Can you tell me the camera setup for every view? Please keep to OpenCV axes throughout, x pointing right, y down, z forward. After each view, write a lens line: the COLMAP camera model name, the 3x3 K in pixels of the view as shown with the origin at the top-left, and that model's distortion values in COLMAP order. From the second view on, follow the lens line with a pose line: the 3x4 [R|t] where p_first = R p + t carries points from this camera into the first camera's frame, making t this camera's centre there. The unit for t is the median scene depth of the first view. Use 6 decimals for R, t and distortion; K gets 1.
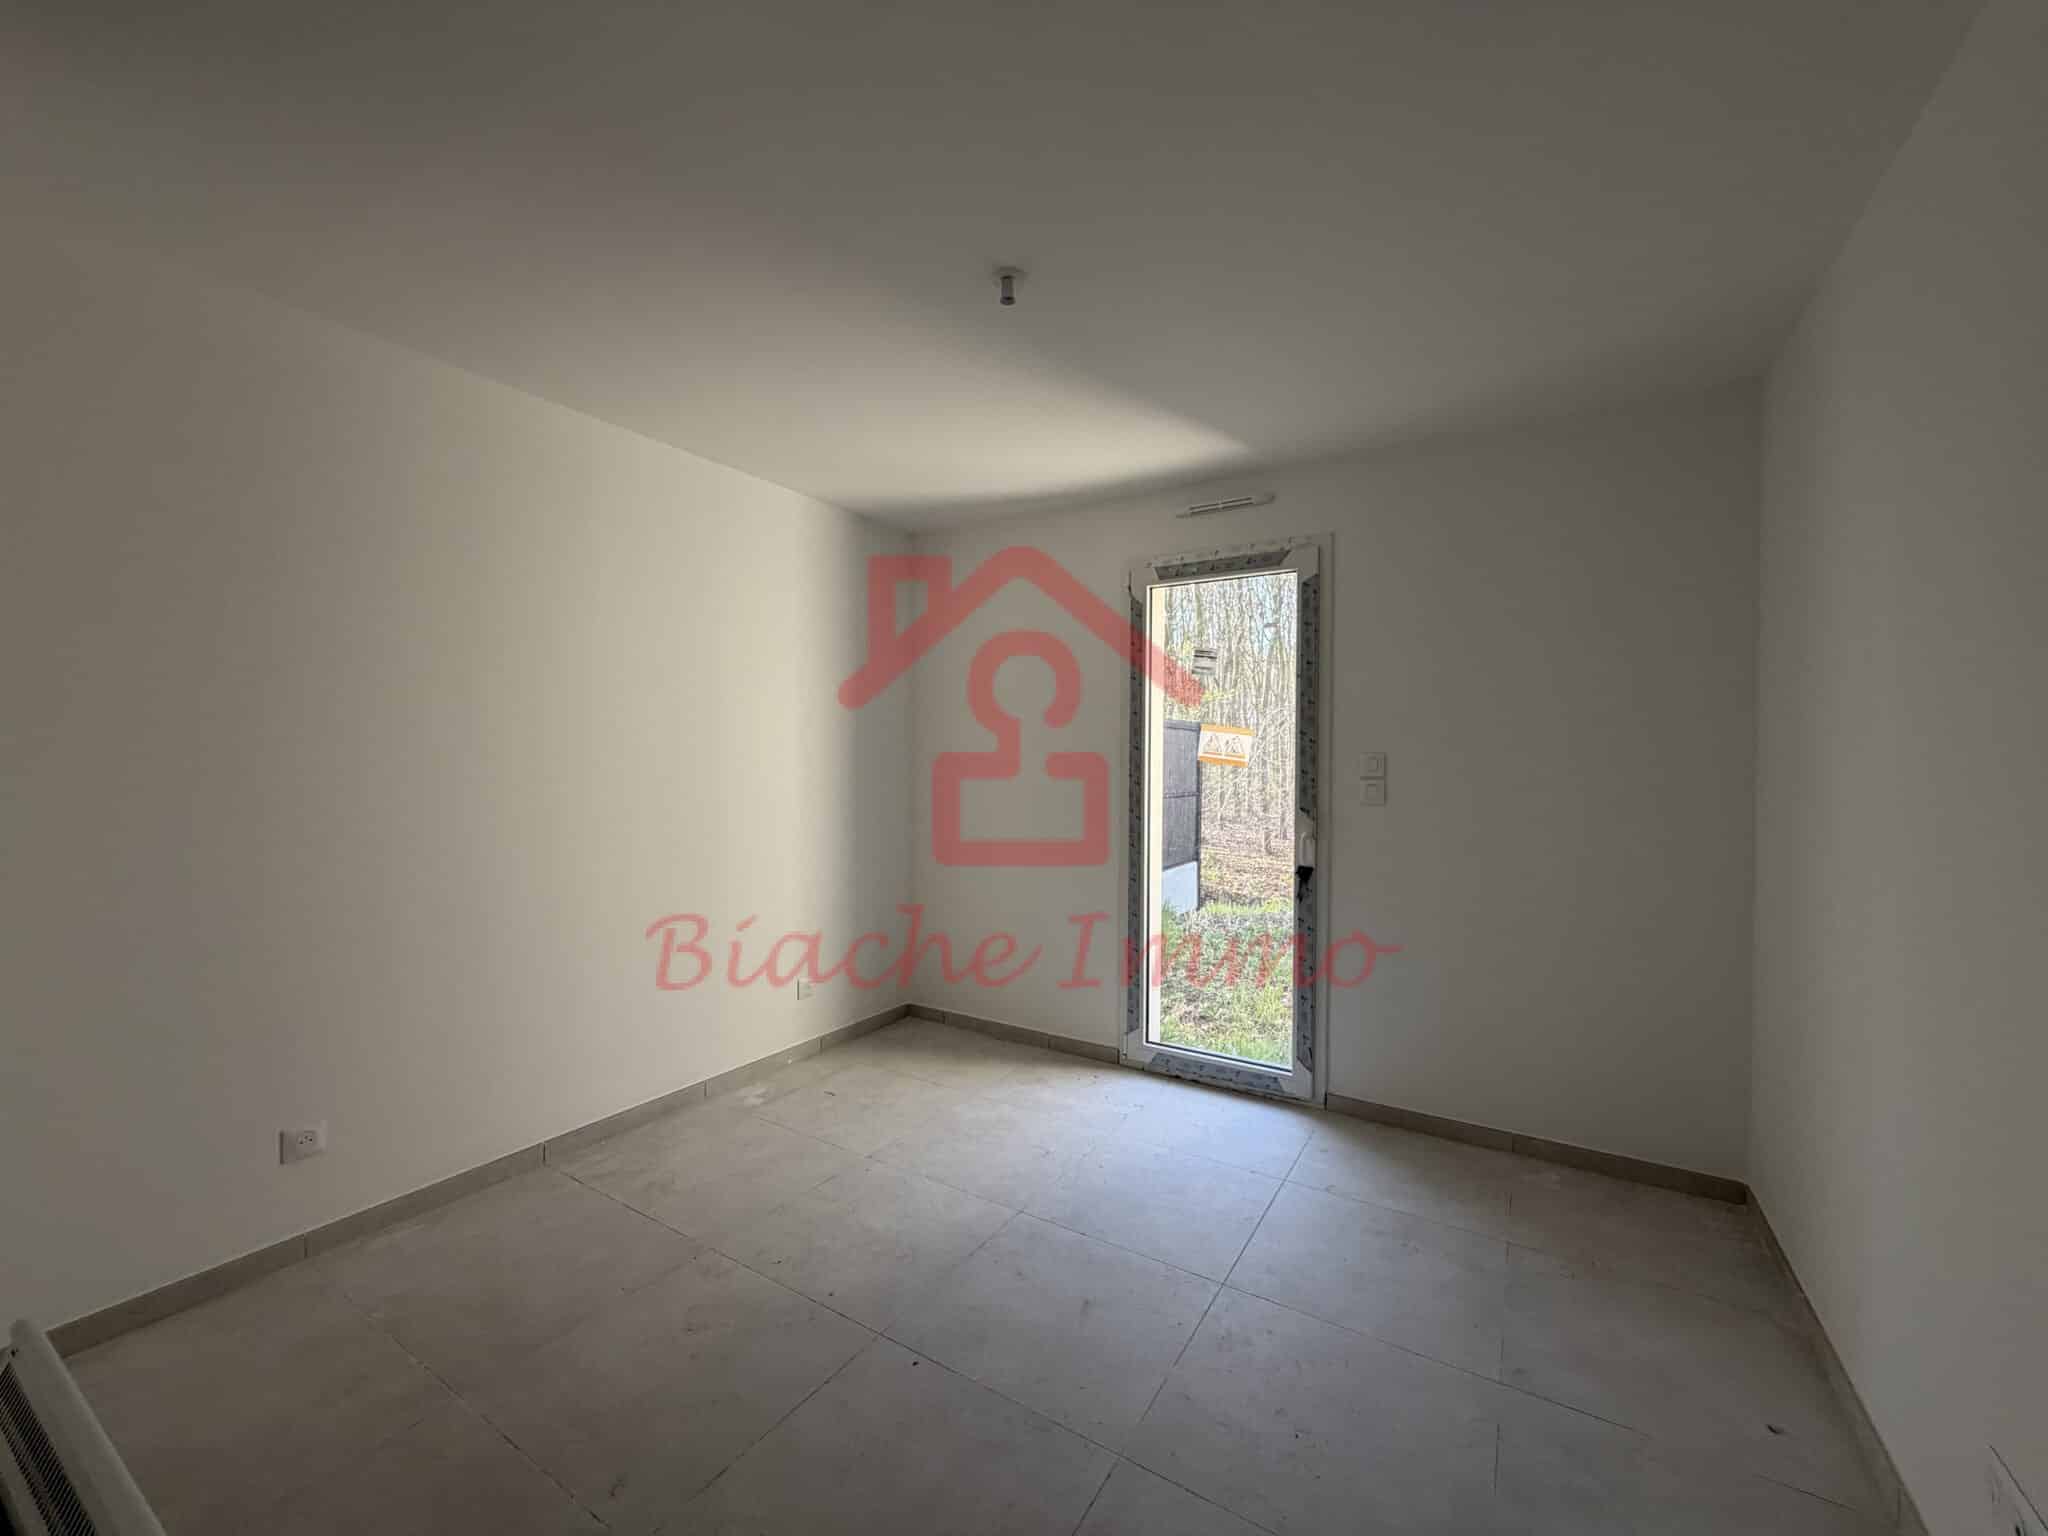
lens RADIAL K [[819.7, 0, 1030.1], [0, 819.7, 765.9], [0, 0, 1]] dist [0.000140, 0.000047]
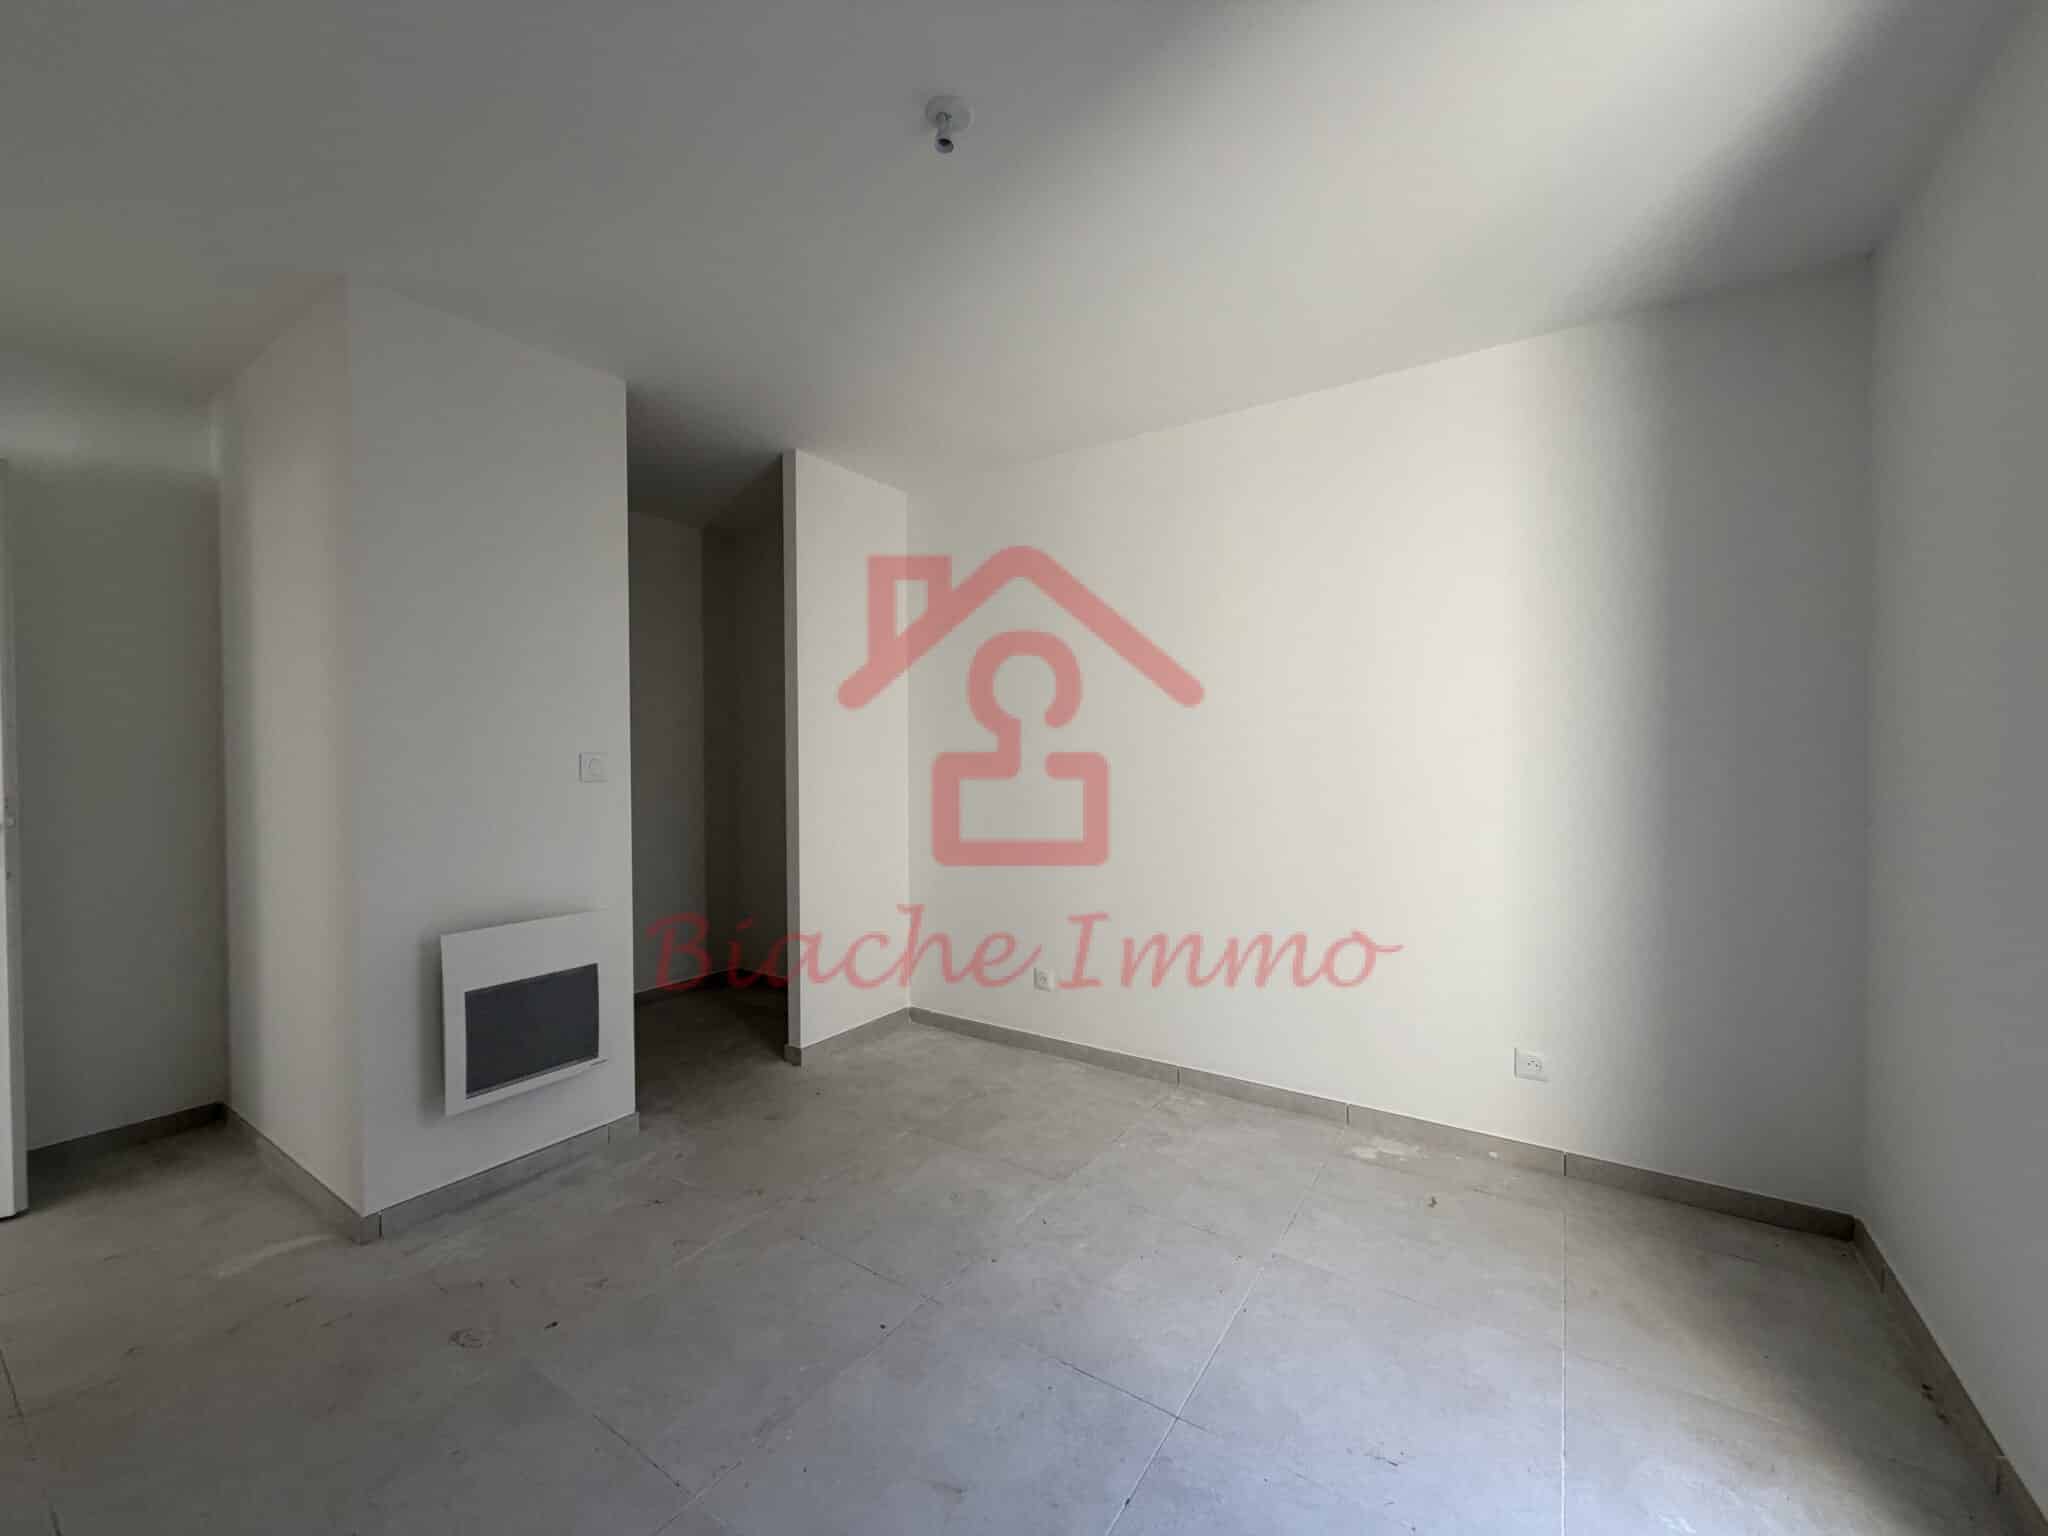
lens RADIAL K [[819.7, 0, 1029.2], [0, 819.7, 765.6], [0, 0, 1]] dist [0.000140, 0.000047]
pose [[-0.030724, 0.008586, -0.999491, 0.531202], [-0.001876, 0.999961, 0.008648, 0.016118], [0.999526, 0.002141, -0.030707, 0.746763]]
